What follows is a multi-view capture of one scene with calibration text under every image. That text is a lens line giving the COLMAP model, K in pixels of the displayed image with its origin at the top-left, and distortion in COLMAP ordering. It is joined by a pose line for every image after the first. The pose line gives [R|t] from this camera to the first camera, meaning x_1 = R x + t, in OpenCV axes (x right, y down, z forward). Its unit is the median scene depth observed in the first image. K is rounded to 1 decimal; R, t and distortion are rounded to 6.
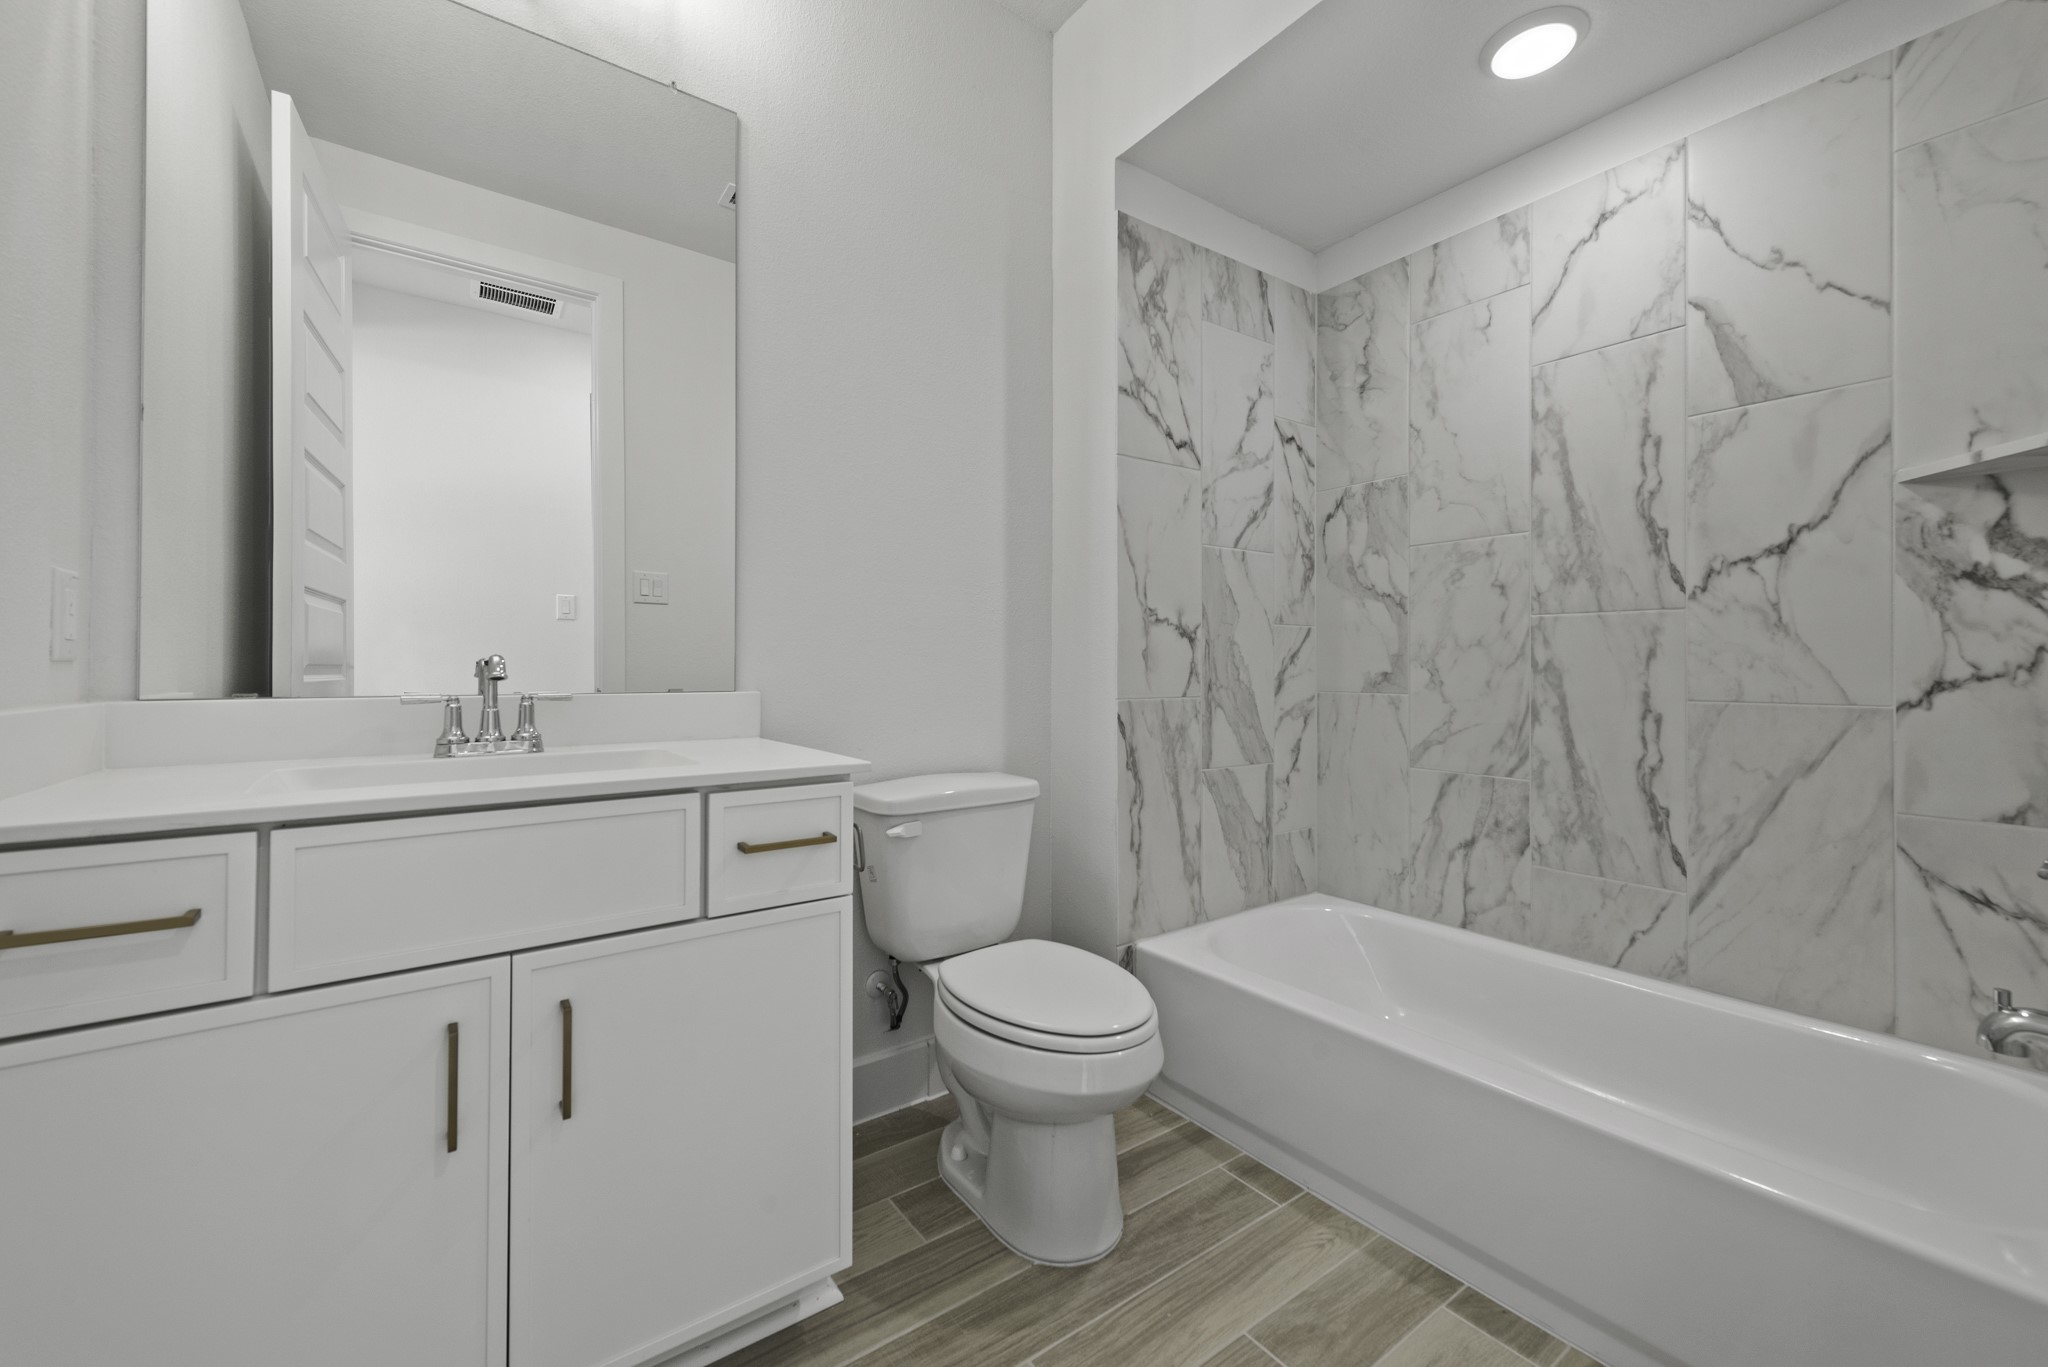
lens RADIAL K [[812.8, 0, 1024.0], [0, 812.8, 683.5], [0, 0, 1]] dist [-0.002025, -0.000406]
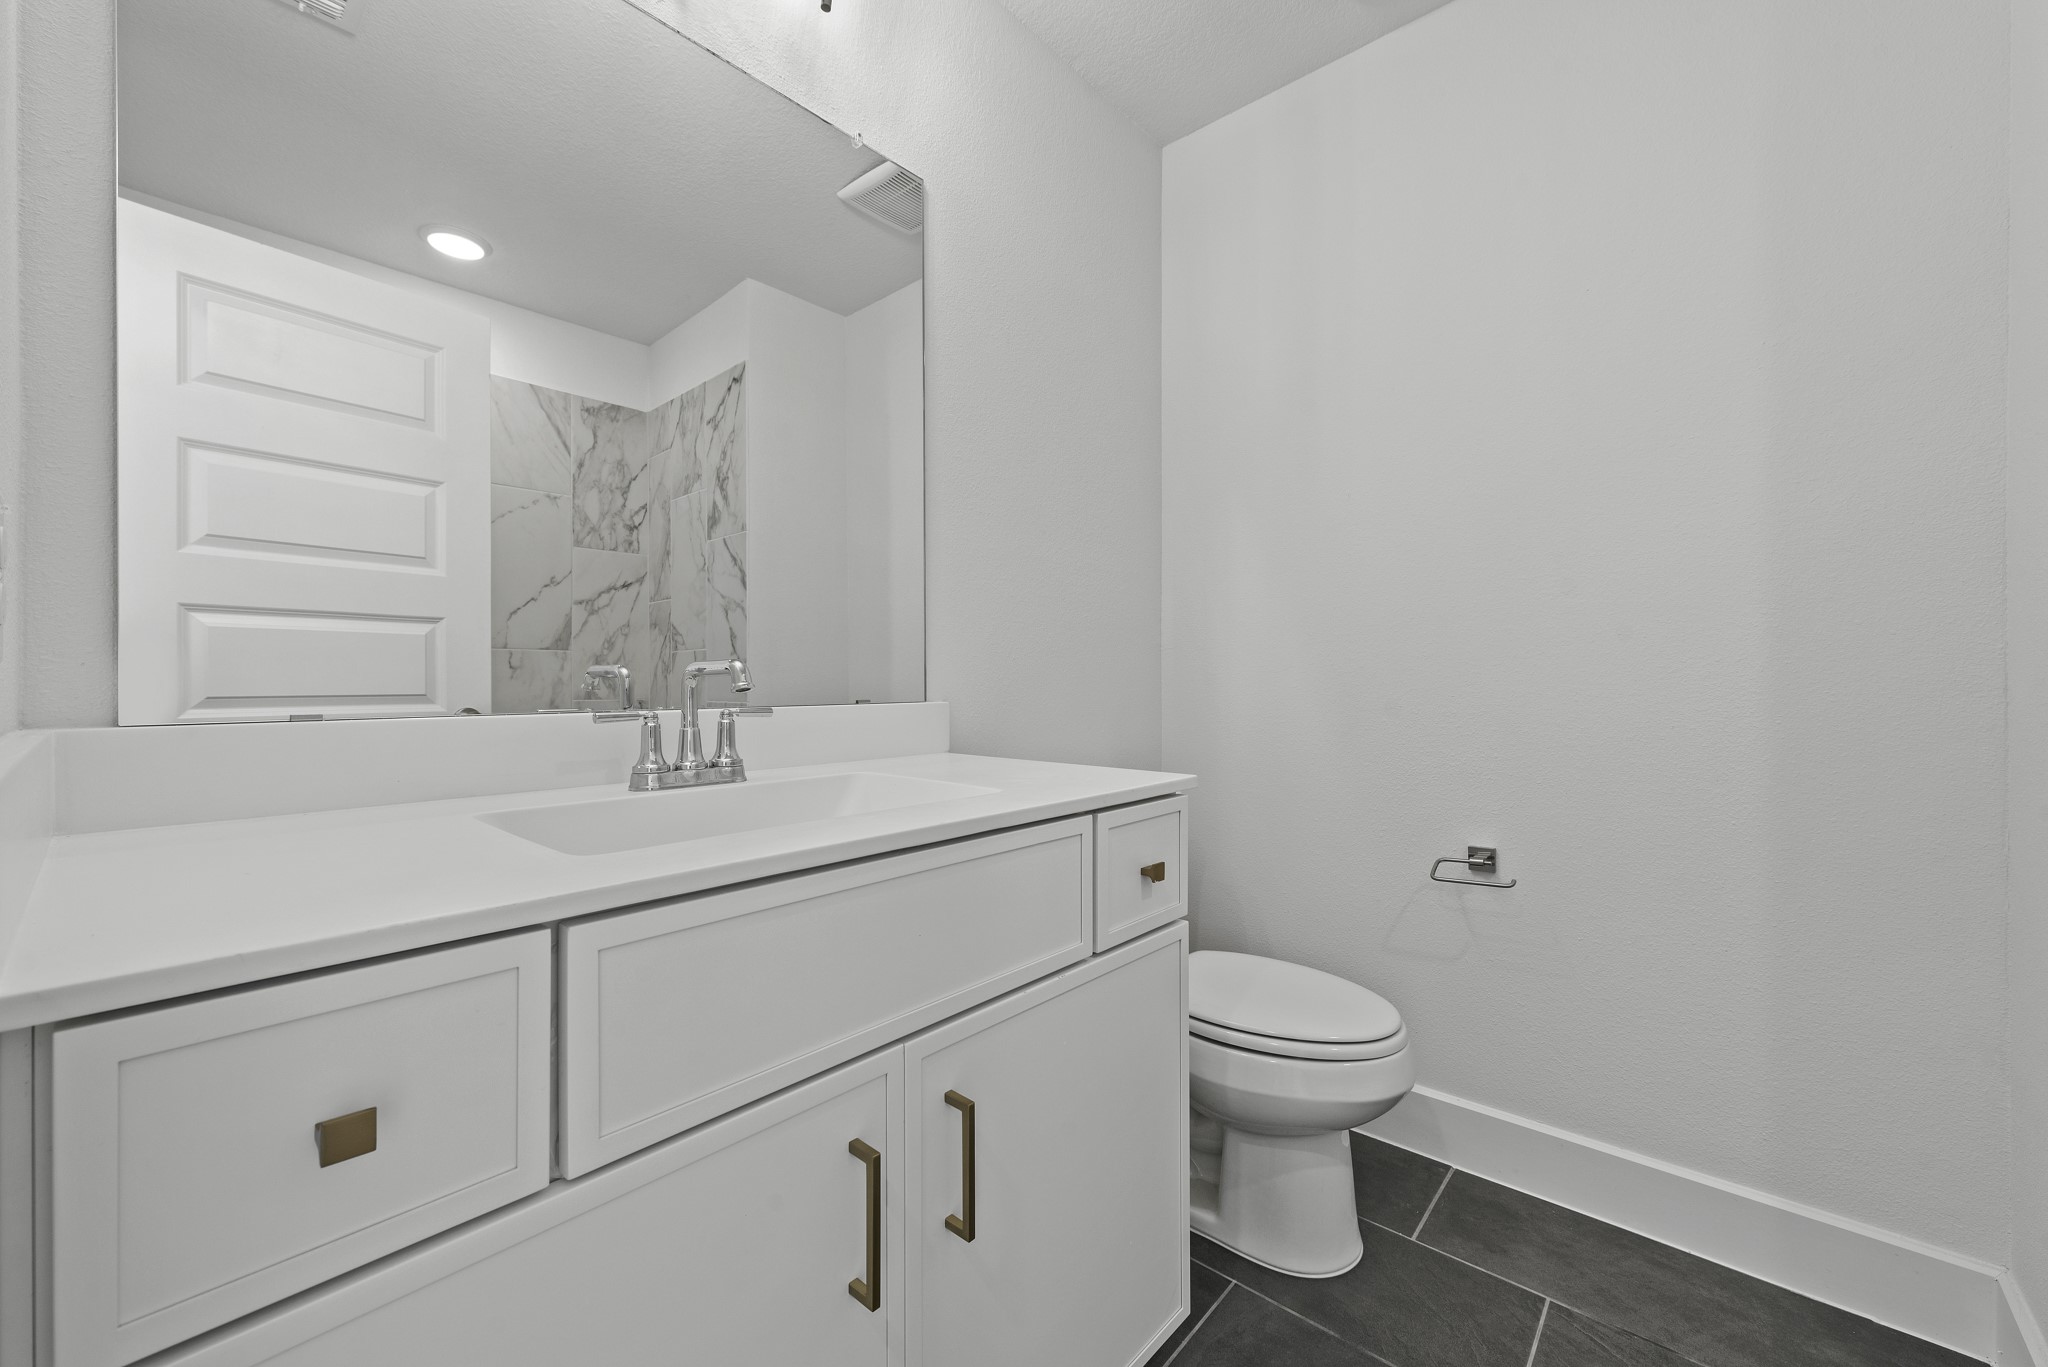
lens RADIAL K [[812.8, 0, 1024.0], [0, 812.8, 683.5], [0, 0, 1]] dist [-0.002025, -0.000406]
pose [[0.970453, -0.007177, 0.241182, -0.528886], [0.007458, 0.999972, -0.000252, -0.010081], [-0.241174, 0.002043, 0.970480, 0.145272]]
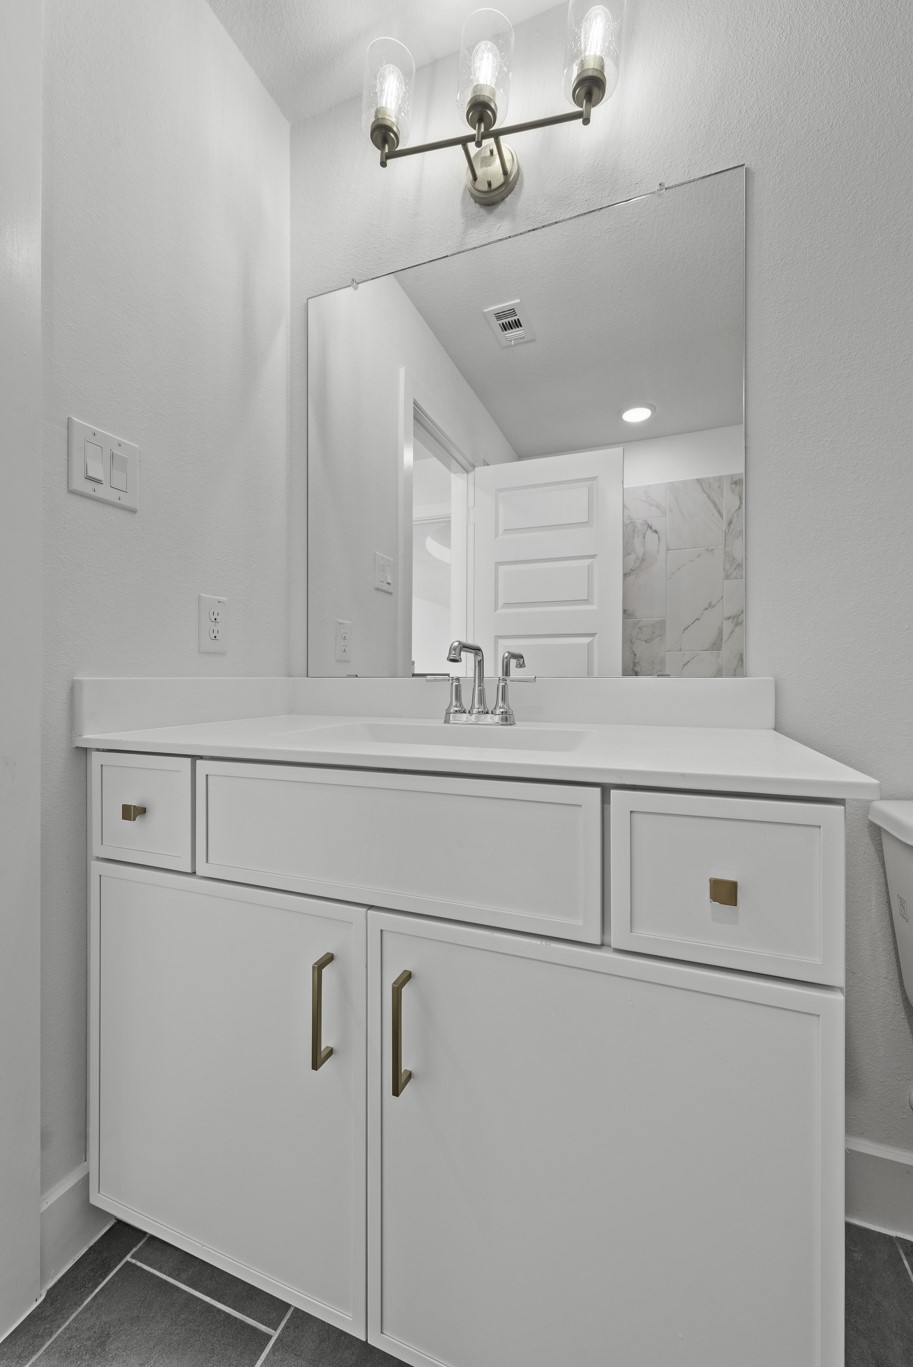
lens RADIAL K [[542.5, 0, 456.5], [0, 542.5, 683.5], [0, 0, 1]] dist [-0.002025, -0.000406]
pose [[0.564576, 0.004653, -0.825368, 0.012188], [-0.006754, 0.999977, 0.001017, 0.024185], [0.825354, 0.005001, 0.564594, 0.502305]]
